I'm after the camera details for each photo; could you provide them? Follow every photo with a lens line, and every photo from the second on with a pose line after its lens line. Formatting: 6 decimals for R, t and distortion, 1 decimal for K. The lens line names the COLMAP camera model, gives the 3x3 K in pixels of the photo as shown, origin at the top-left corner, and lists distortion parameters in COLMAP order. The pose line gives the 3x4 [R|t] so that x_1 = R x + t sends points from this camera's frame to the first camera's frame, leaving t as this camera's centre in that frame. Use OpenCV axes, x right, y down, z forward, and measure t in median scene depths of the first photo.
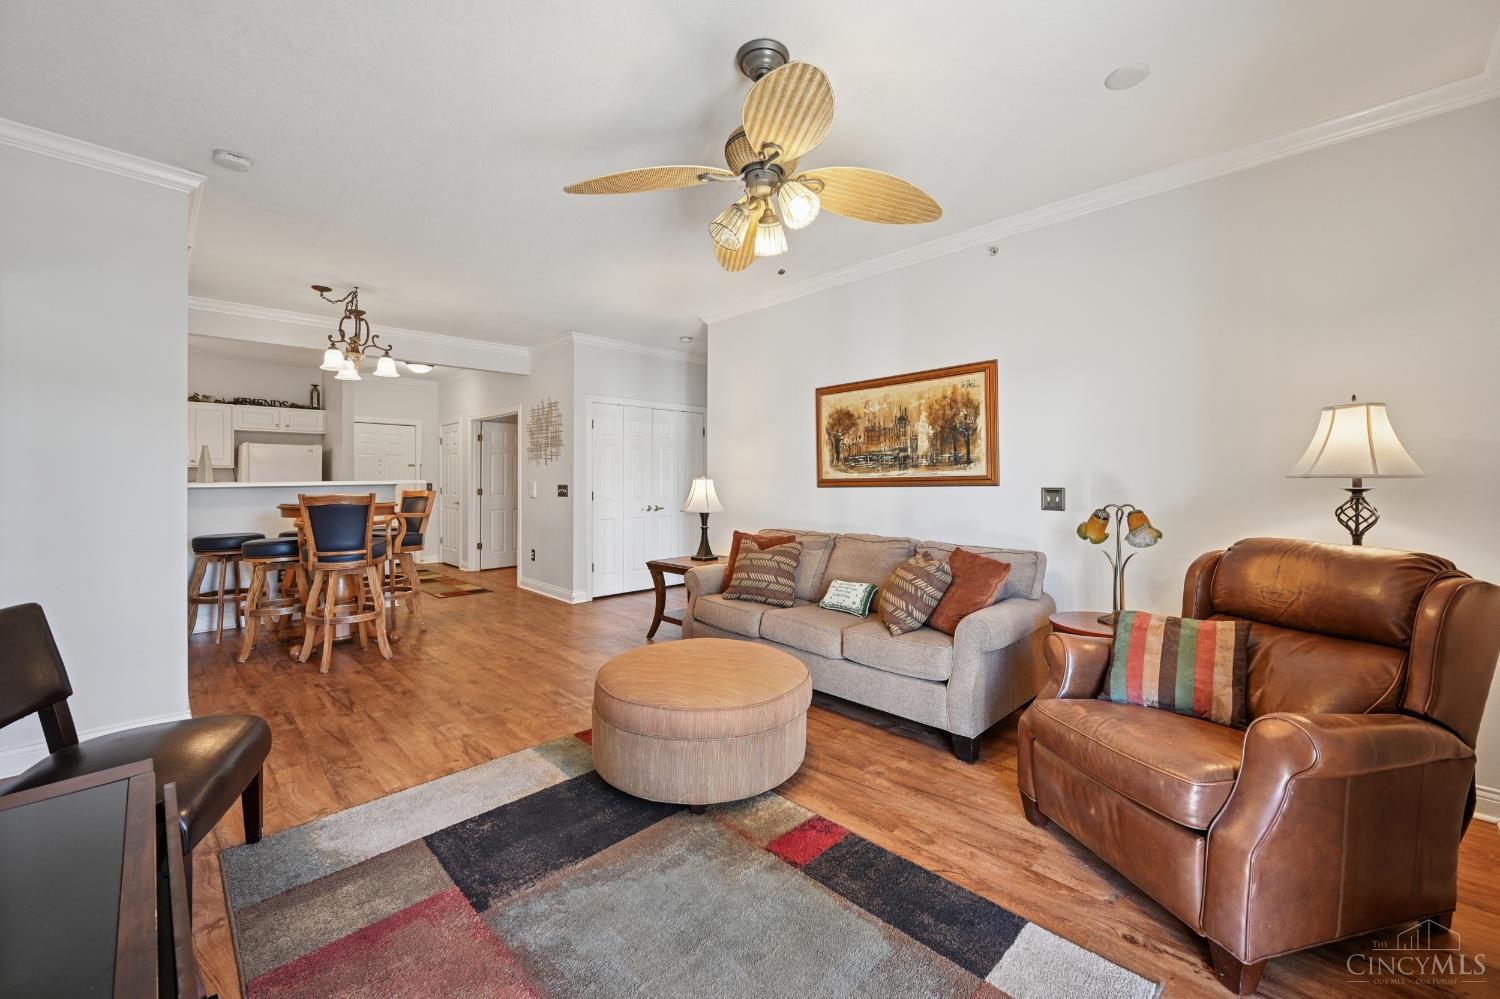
lens RADIAL K [[596.6, 0, 748.1], [0, 596.6, 479.1], [0, 0, 1]] dist [0.000279, -0.000019]
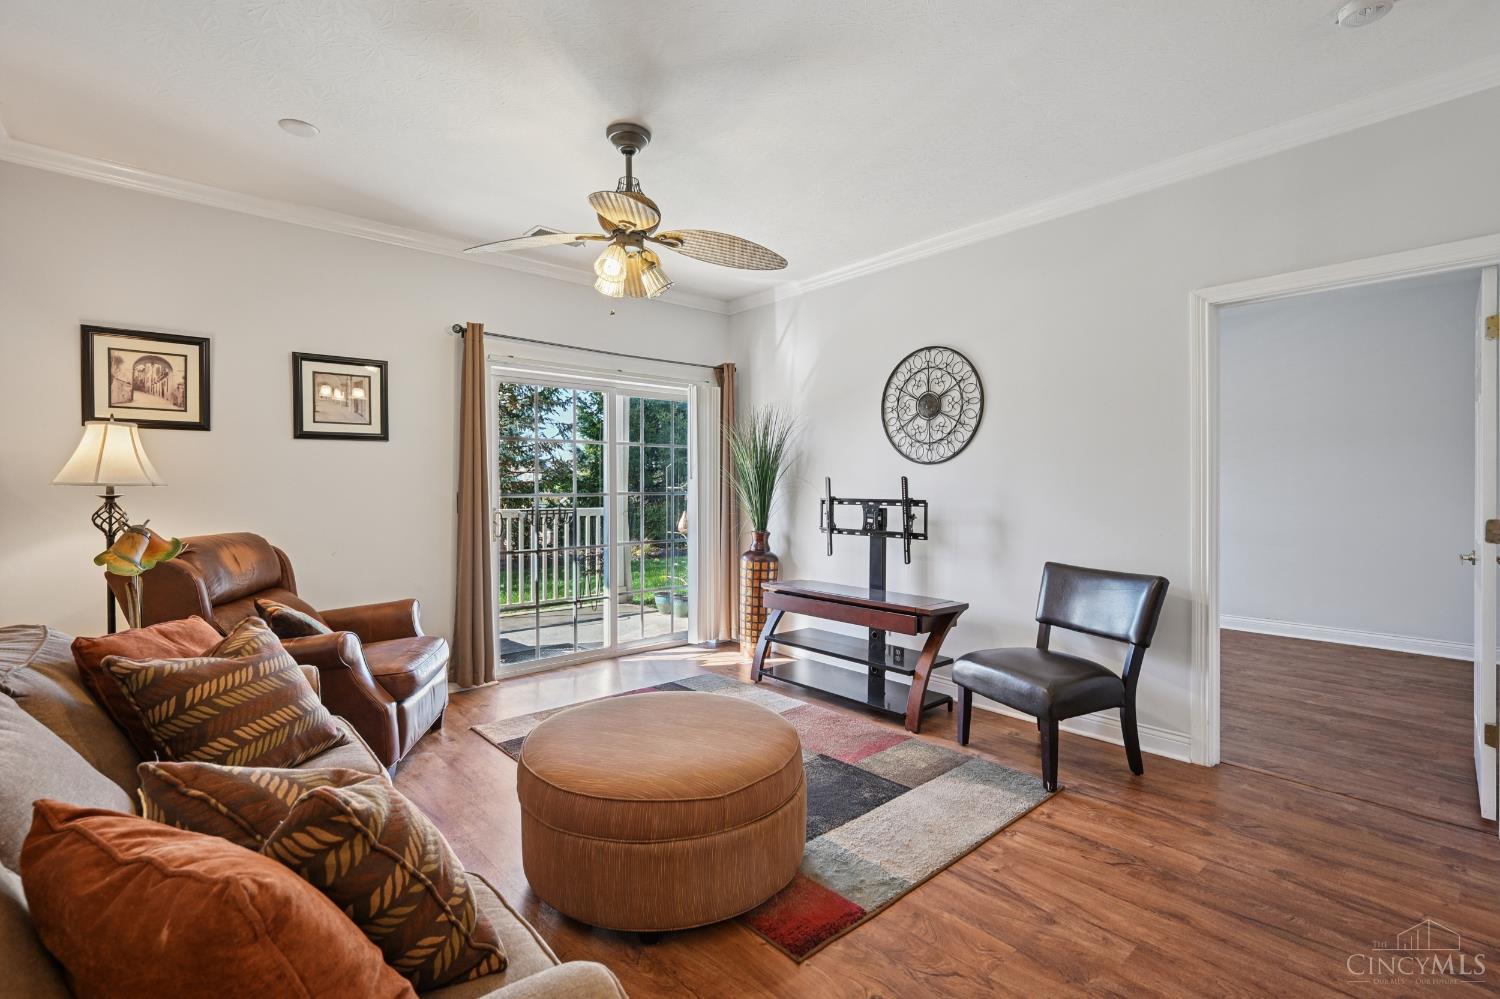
lens RADIAL K [[683.8, 0, 750.0], [0, 683.8, 499.5], [0, 0, 1]] dist [-0.000023, -0.000014]
pose [[-0.997806, -0.001291, 0.066199, -0.291493], [-0.000749, 0.999966, 0.008211, 0.014030], [-0.066207, 0.008143, -0.997773, 2.207131]]
